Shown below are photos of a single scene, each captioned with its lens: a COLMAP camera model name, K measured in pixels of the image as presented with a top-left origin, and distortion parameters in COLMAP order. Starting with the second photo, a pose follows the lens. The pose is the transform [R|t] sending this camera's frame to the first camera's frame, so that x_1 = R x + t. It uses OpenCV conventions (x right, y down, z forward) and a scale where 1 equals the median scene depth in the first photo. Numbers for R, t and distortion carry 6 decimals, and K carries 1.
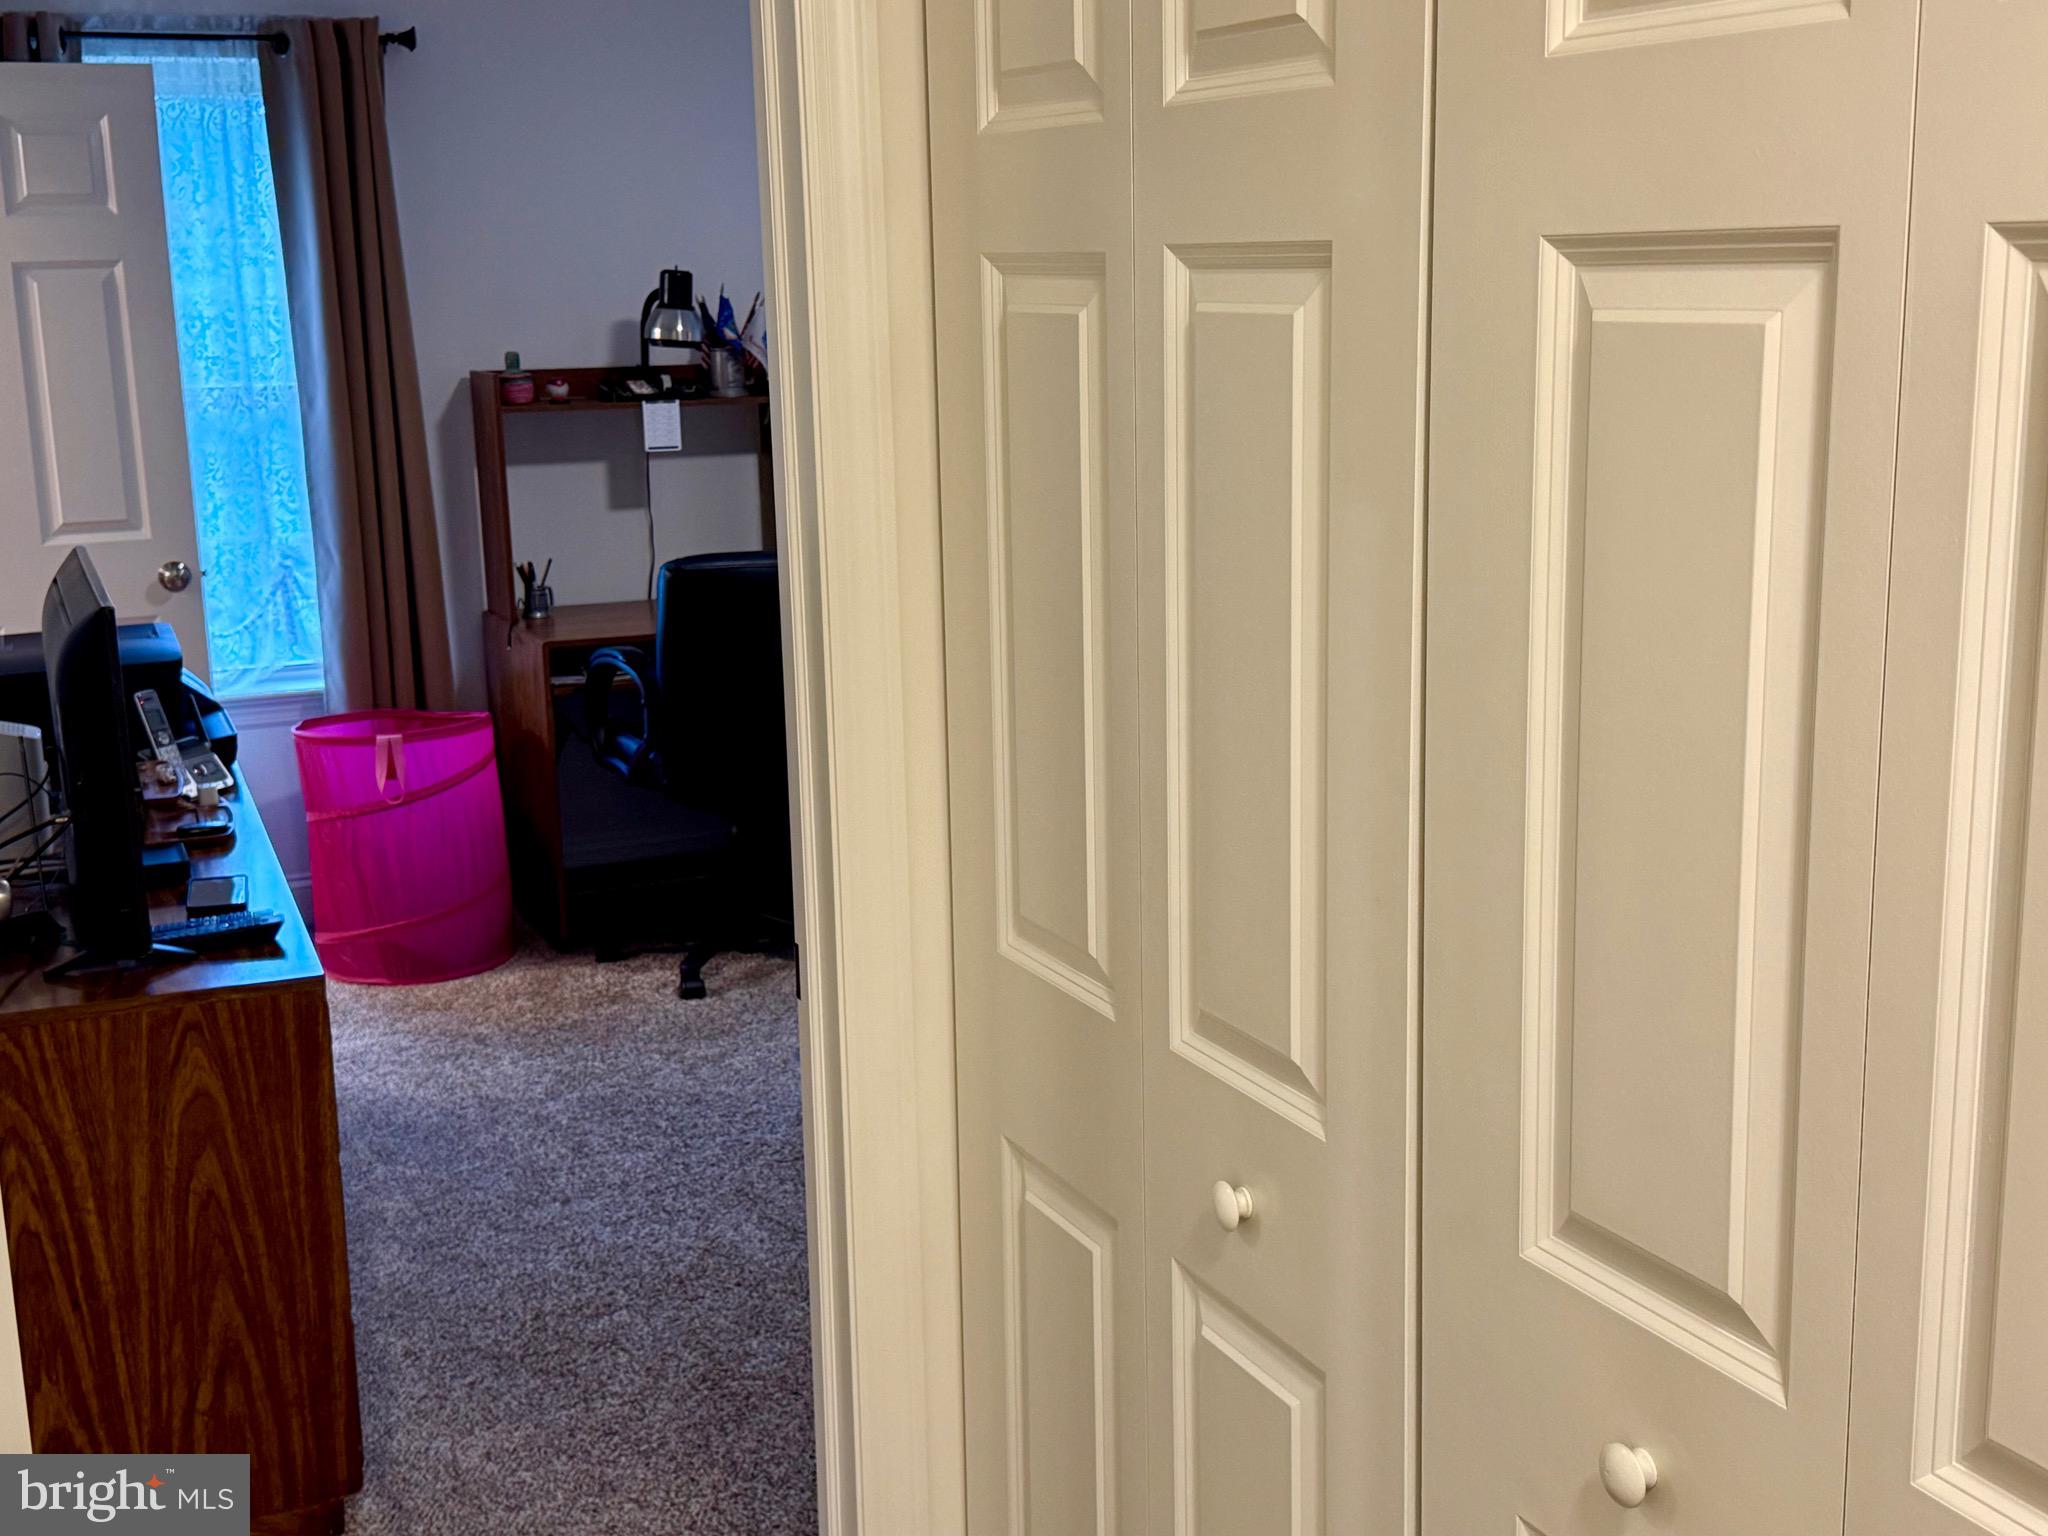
lens RADIAL K [[2417.4, 0, 1024.8], [0, 2417.4, 781.9], [0, 0, 1]] dist [0.049678, 0.000000]
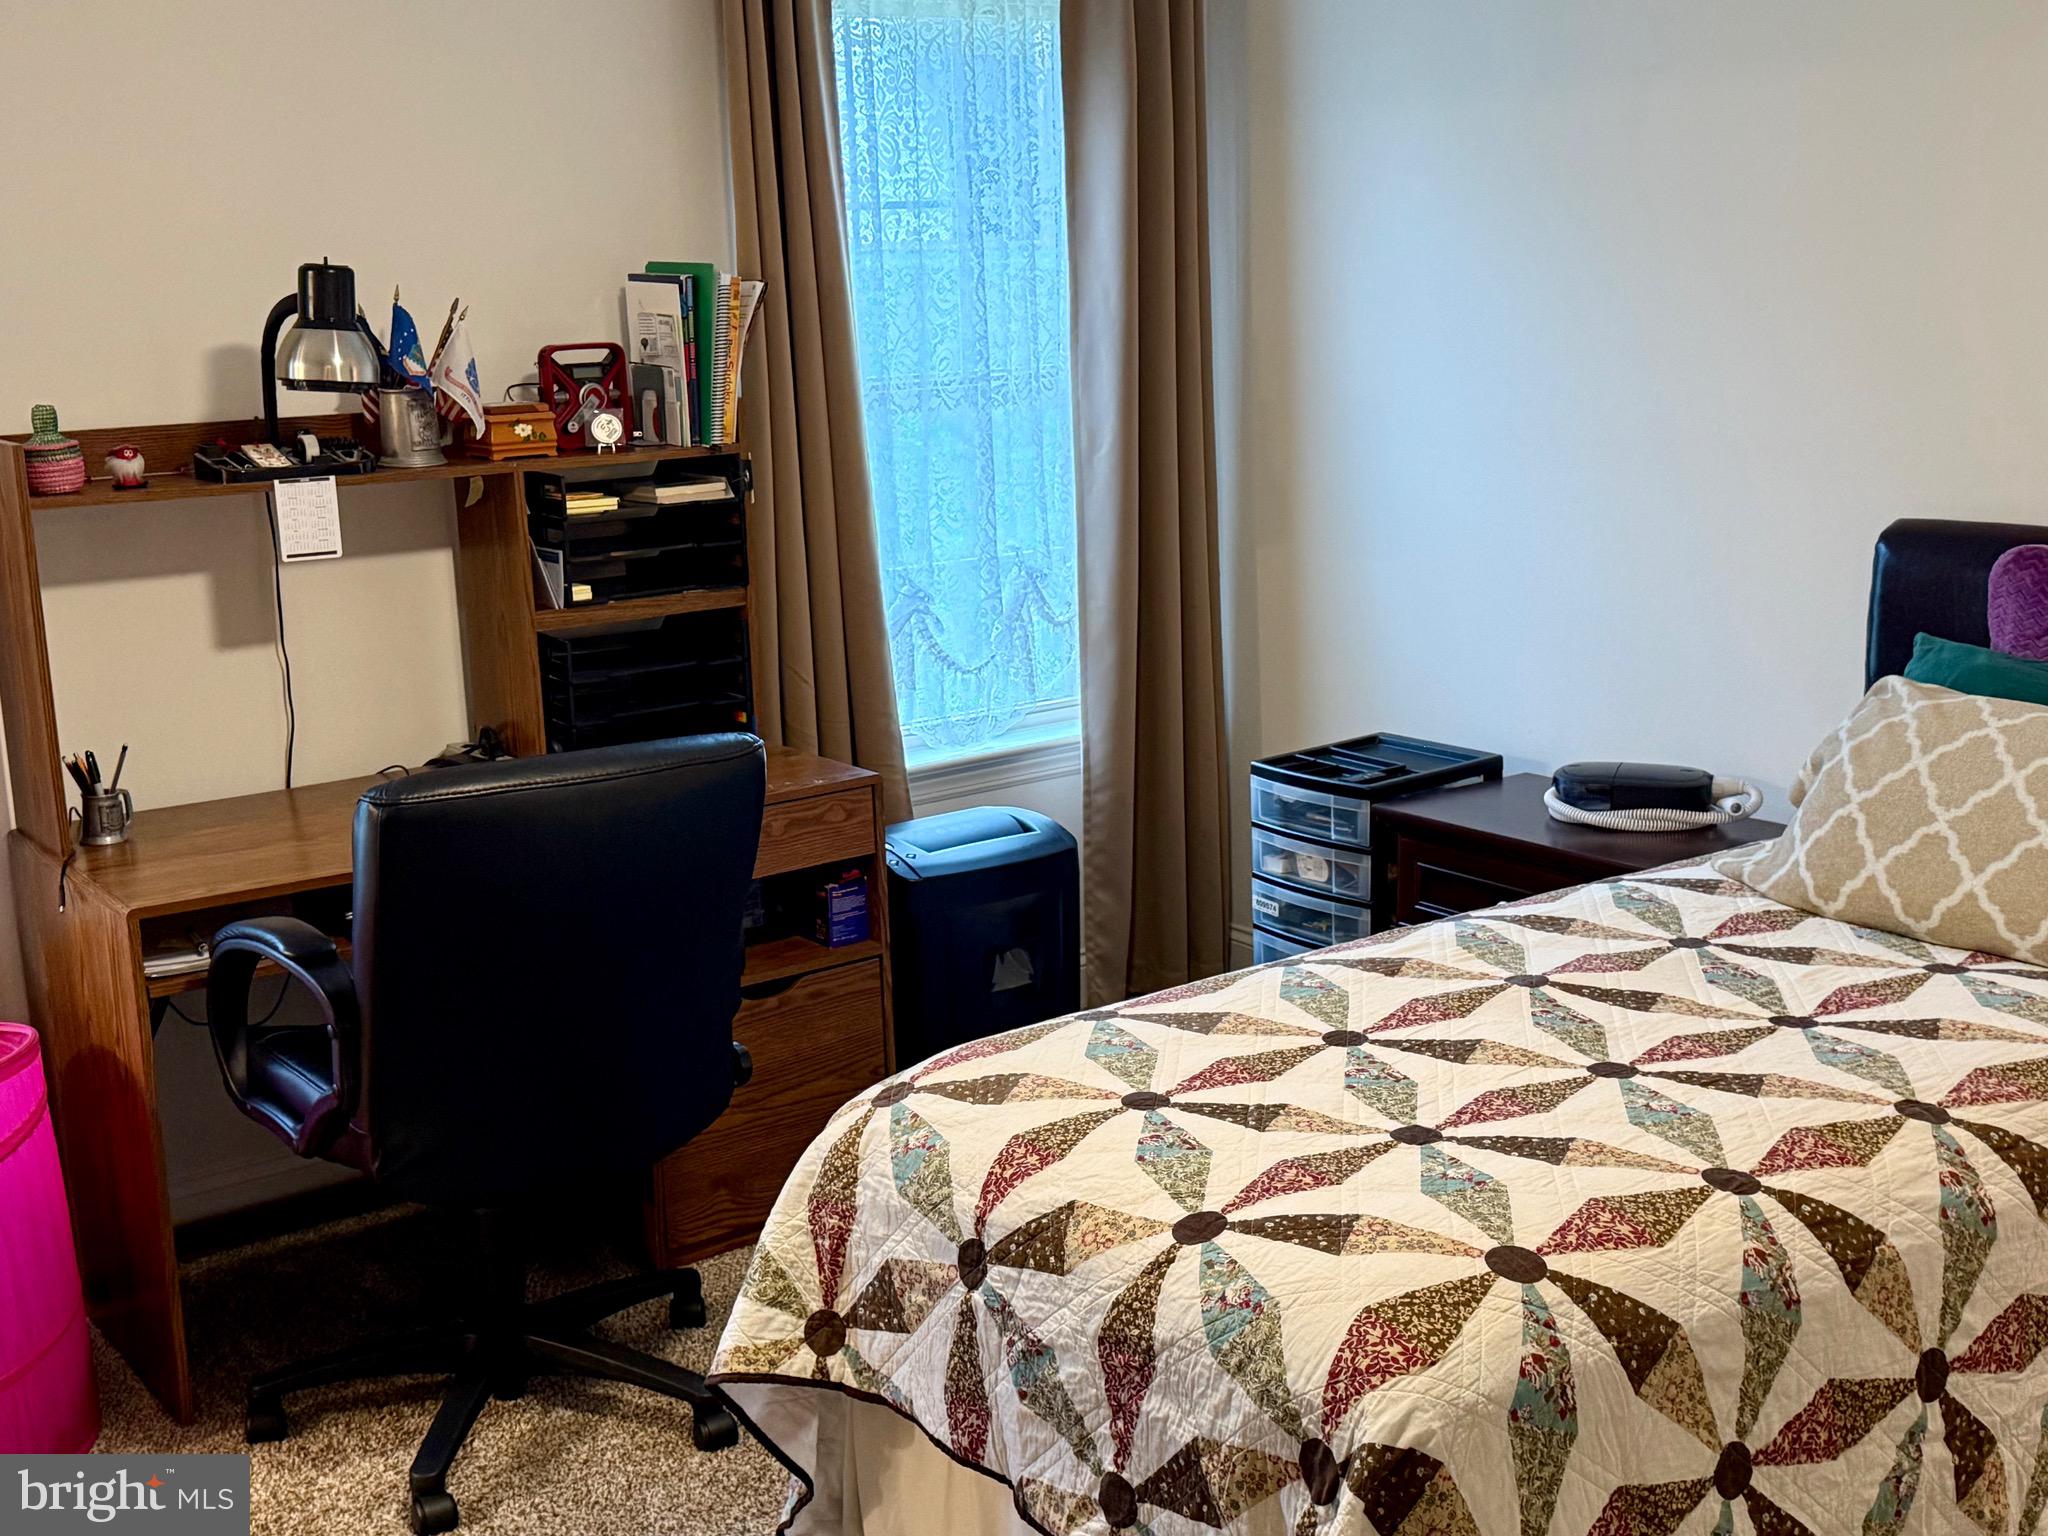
lens RADIAL K [[2417.4, 0, 1013.9], [0, 2417.4, 765.8], [0, 0, 1]] dist [0.049678, 0.000000]
pose [[0.982219, -0.046948, 0.181772, -0.089405], [0.046974, 0.998887, 0.004164, -0.079154], [-0.181765, 0.004448, 0.983332, 0.366627]]
